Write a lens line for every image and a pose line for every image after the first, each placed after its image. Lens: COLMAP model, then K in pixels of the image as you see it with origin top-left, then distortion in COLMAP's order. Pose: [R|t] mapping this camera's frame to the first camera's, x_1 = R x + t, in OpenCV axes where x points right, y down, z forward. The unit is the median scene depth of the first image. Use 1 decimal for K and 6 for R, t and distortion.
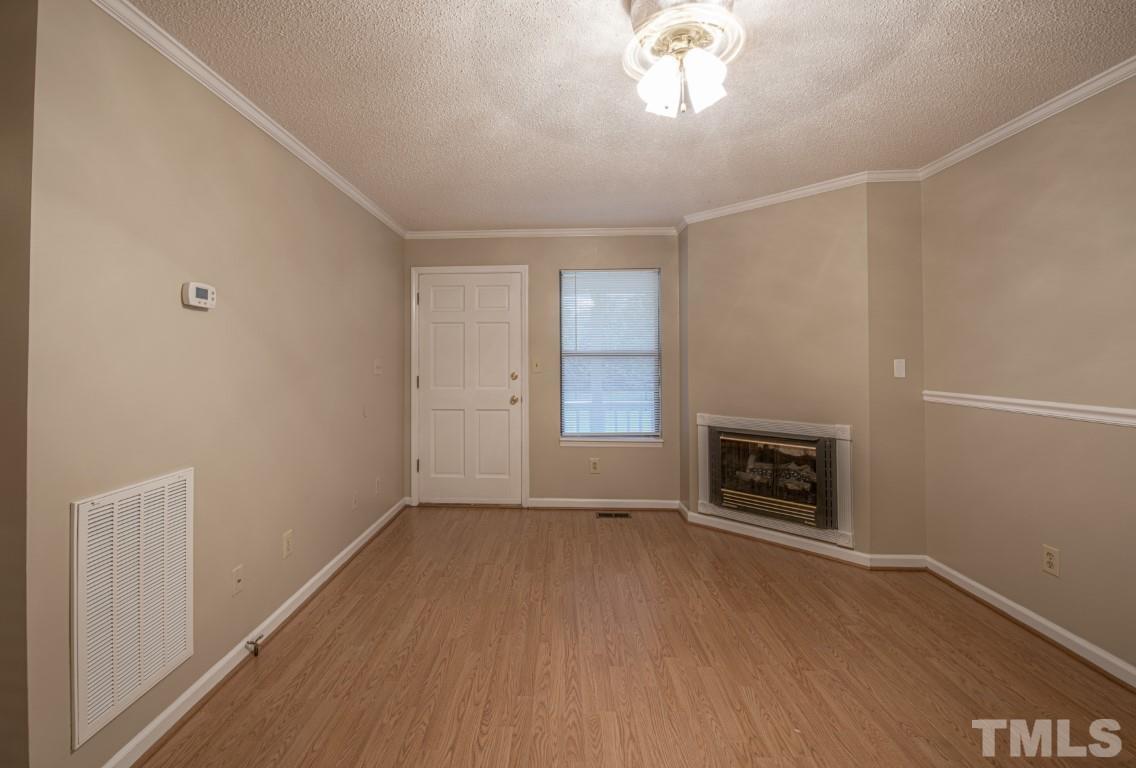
lens RADIAL K [[491.8, 0, 532.6], [0, 491.8, 346.9], [0, 0, 1]] dist [-0.010873, -0.002605]
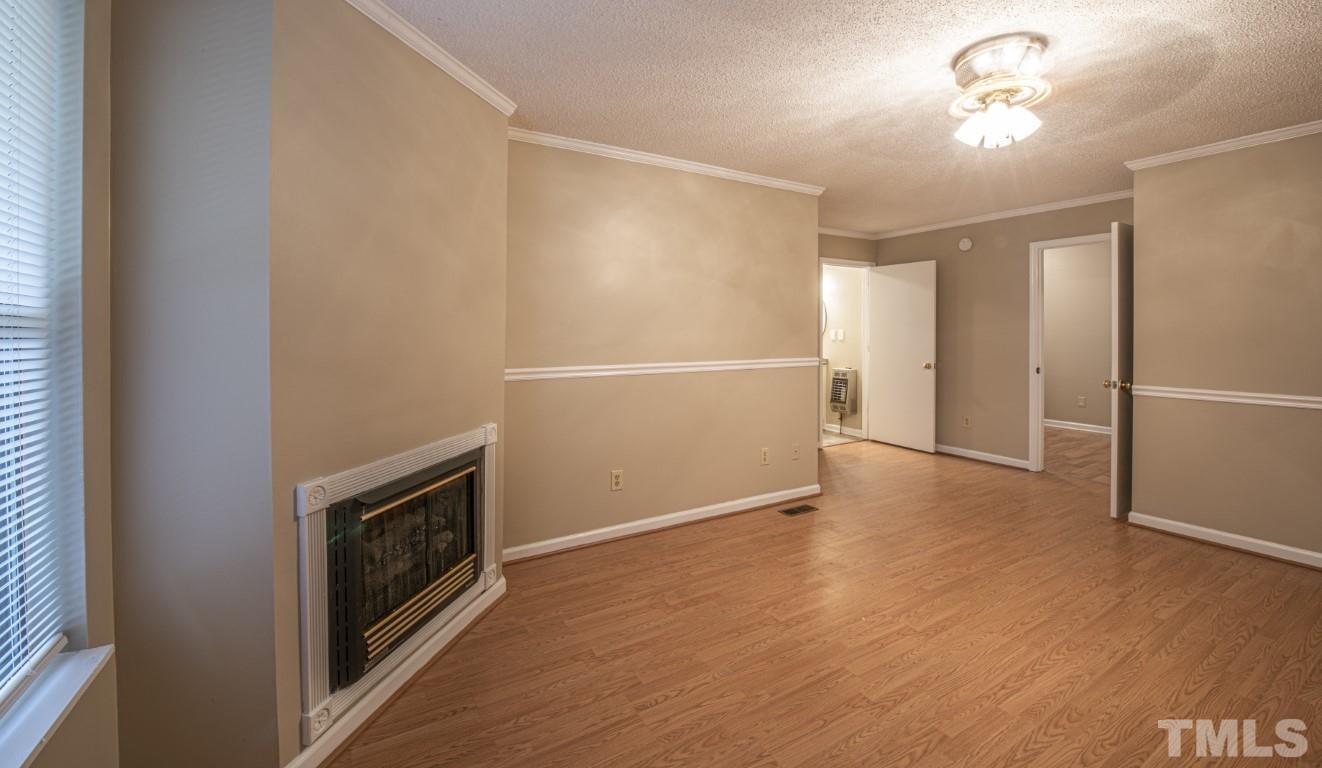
lens RADIAL K [[533.1, 0, 670.0], [0, 533.1, 330.5], [0, 0, 1]] dist [-0.016329, -0.001098]
pose [[-0.564389, 0.004261, 0.825498, -0.184217], [-0.013210, 0.999812, -0.014193, 0.027182], [-0.825403, -0.018915, -0.564227, 1.244653]]
